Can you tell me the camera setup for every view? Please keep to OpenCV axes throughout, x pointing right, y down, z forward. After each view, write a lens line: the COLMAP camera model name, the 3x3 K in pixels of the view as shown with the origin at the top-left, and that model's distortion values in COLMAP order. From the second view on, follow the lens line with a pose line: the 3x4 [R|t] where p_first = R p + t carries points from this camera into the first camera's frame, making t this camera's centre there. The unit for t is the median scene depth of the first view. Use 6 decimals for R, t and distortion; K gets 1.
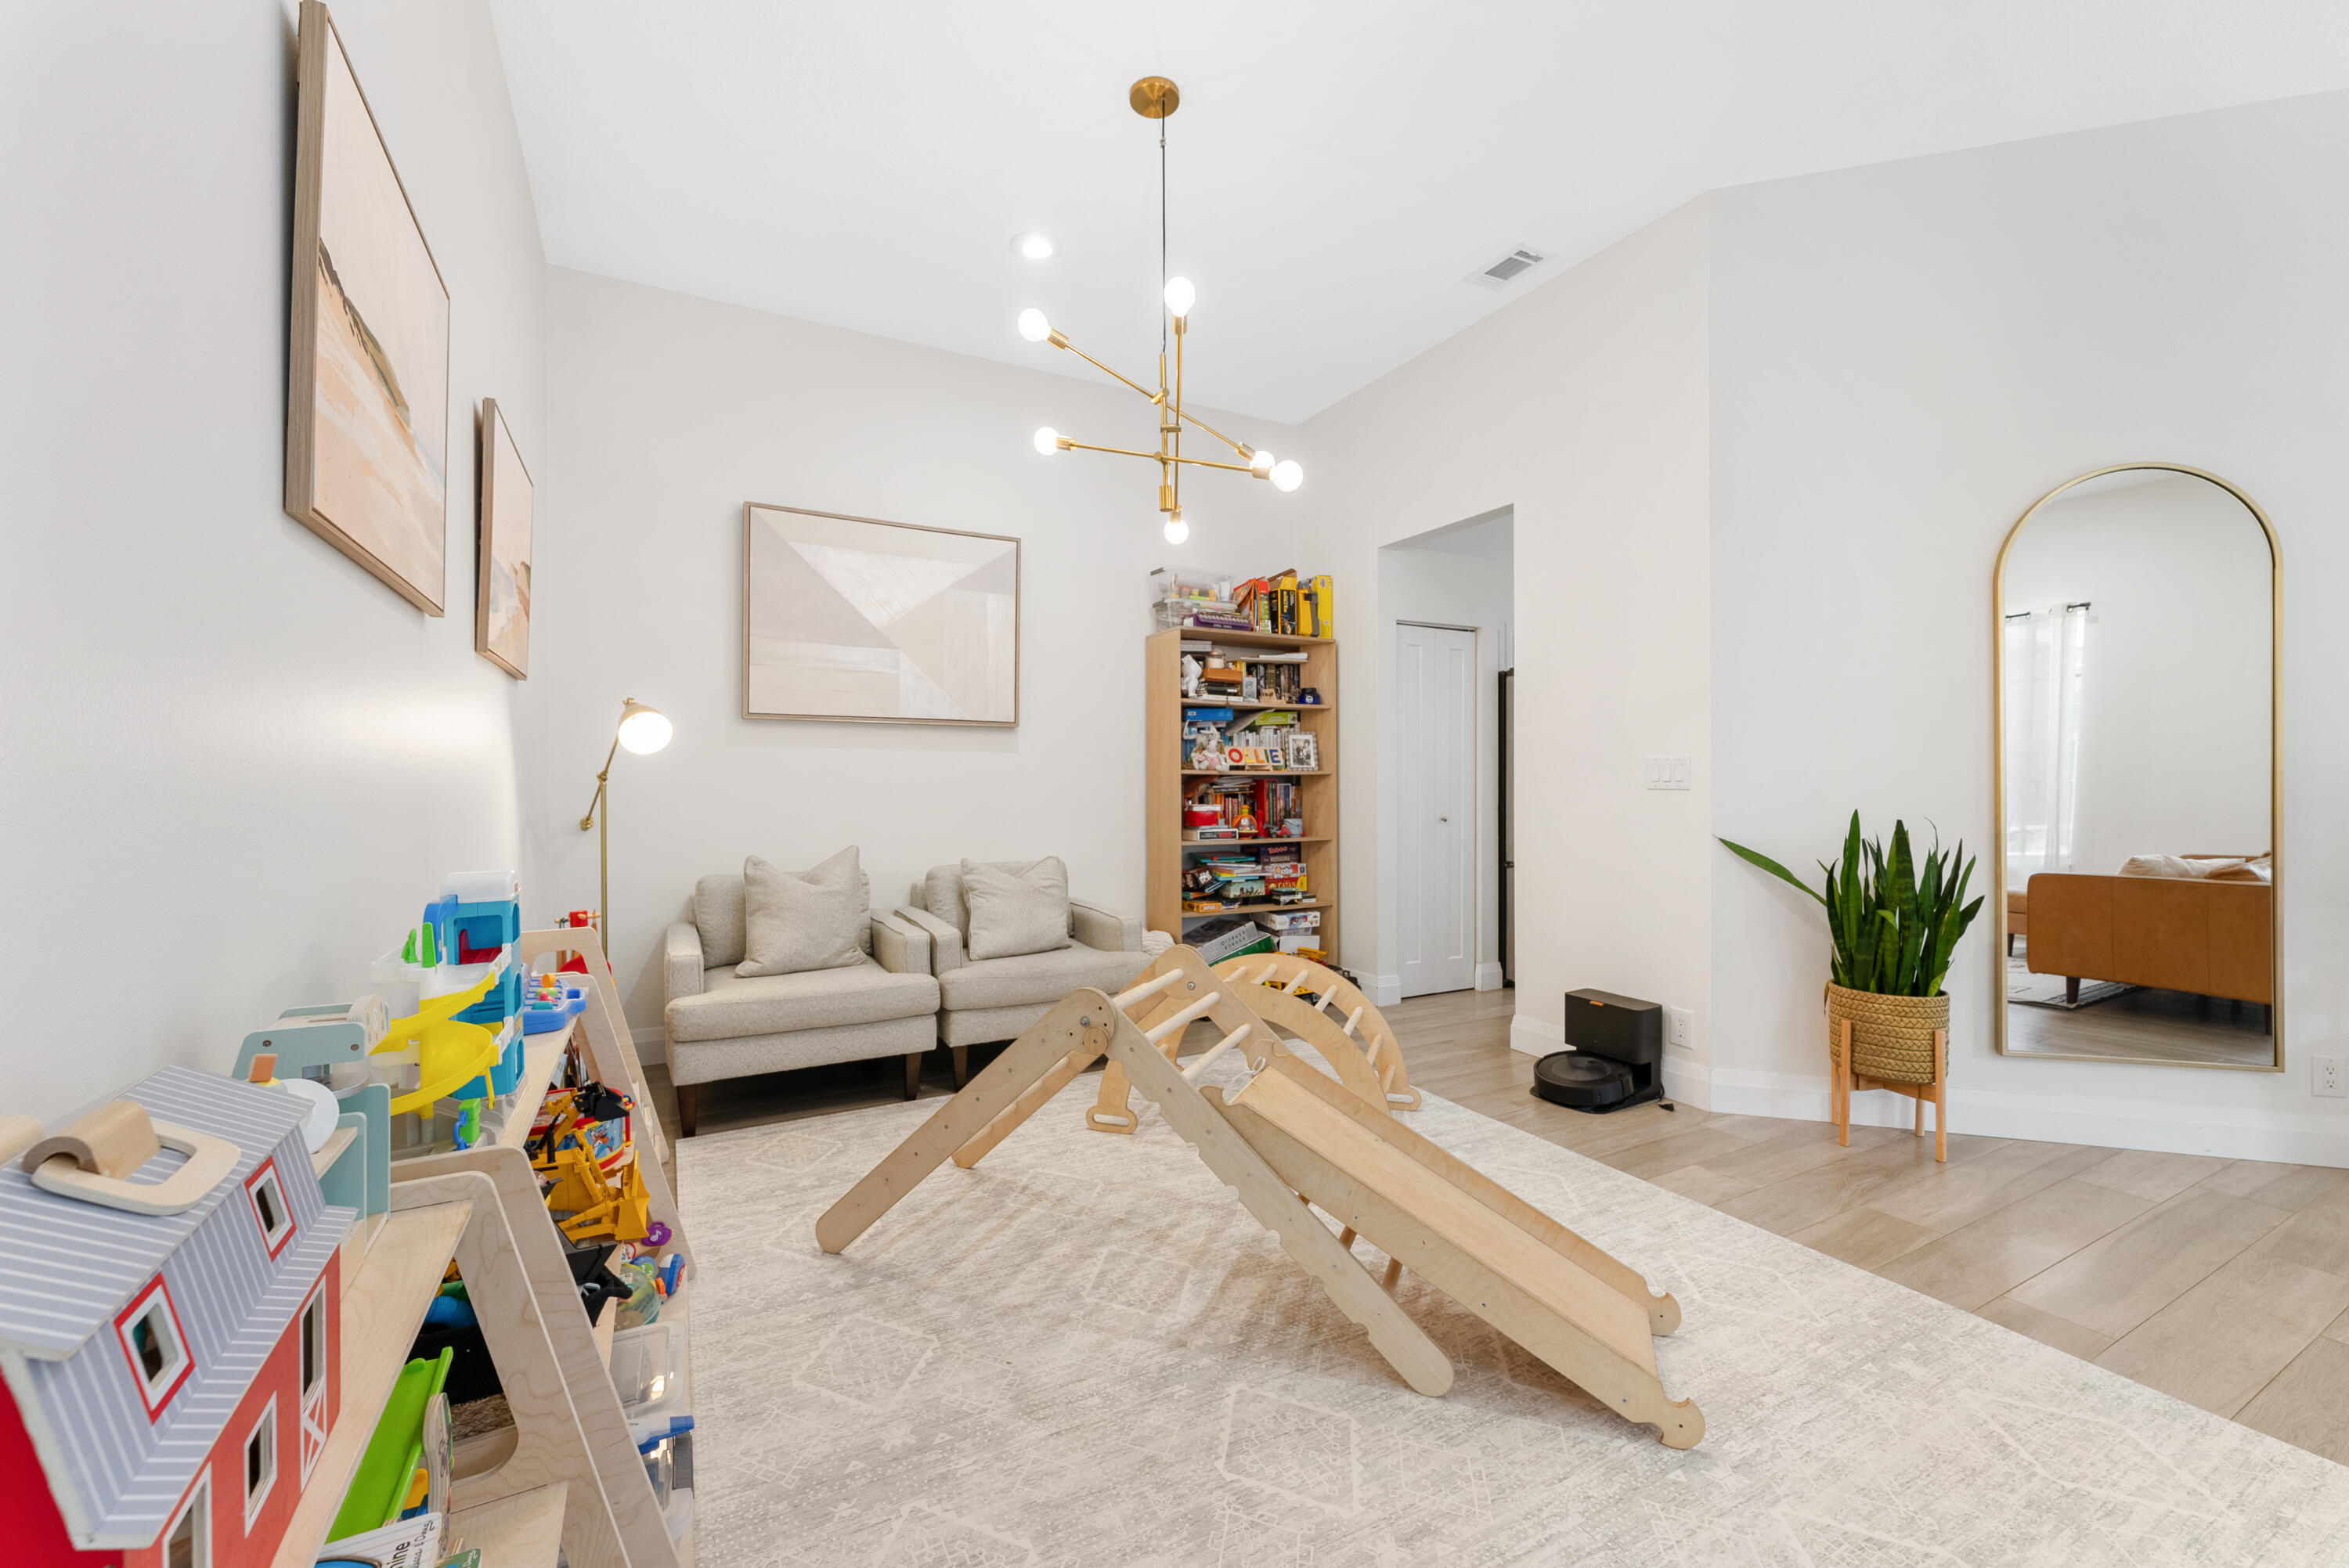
lens RADIAL K [[942.7, 0, 1174.5], [0, 942.7, 784.0], [0, 0, 1]] dist [0.000877, -0.000026]
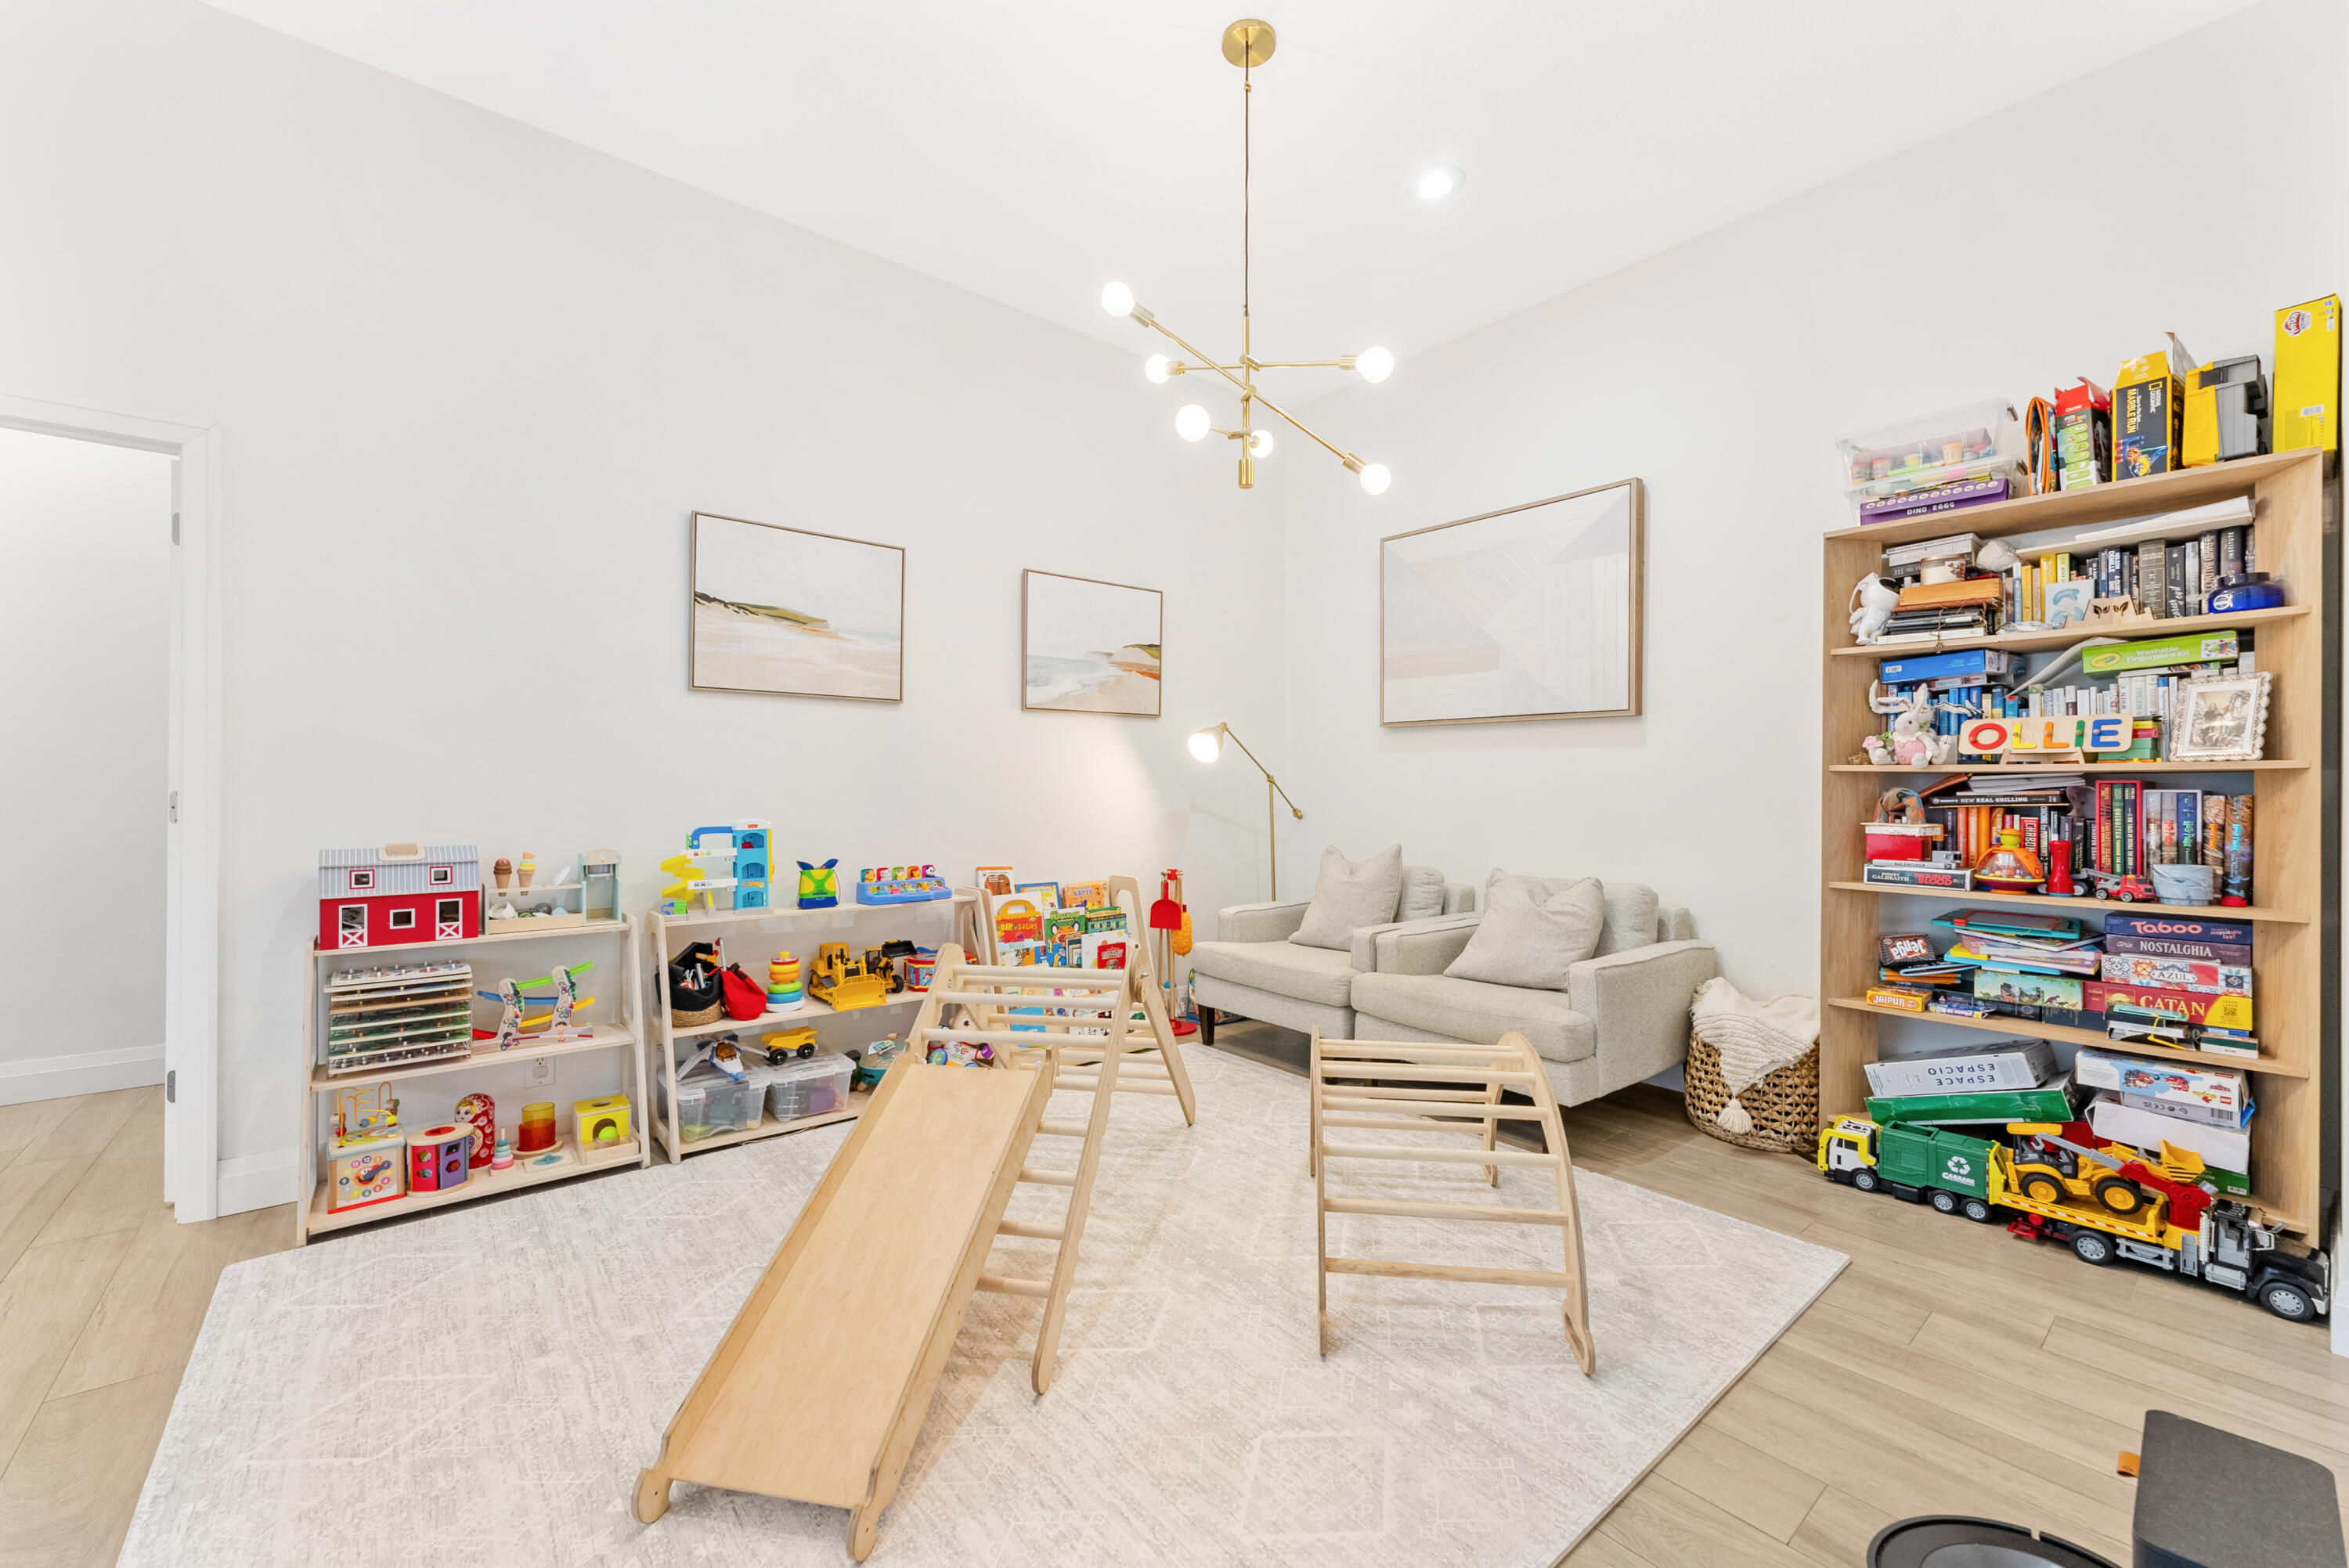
lens RADIAL K [[942.7, 0, 1174.5], [0, 942.7, 784.0], [0, 0, 1]] dist [0.000877, -0.000026]
pose [[0.195363, 0.001378, -0.980730, 0.494338], [-0.008457, 0.999964, -0.000279, 0.001242], [0.980695, 0.008349, 0.195368, 0.428482]]
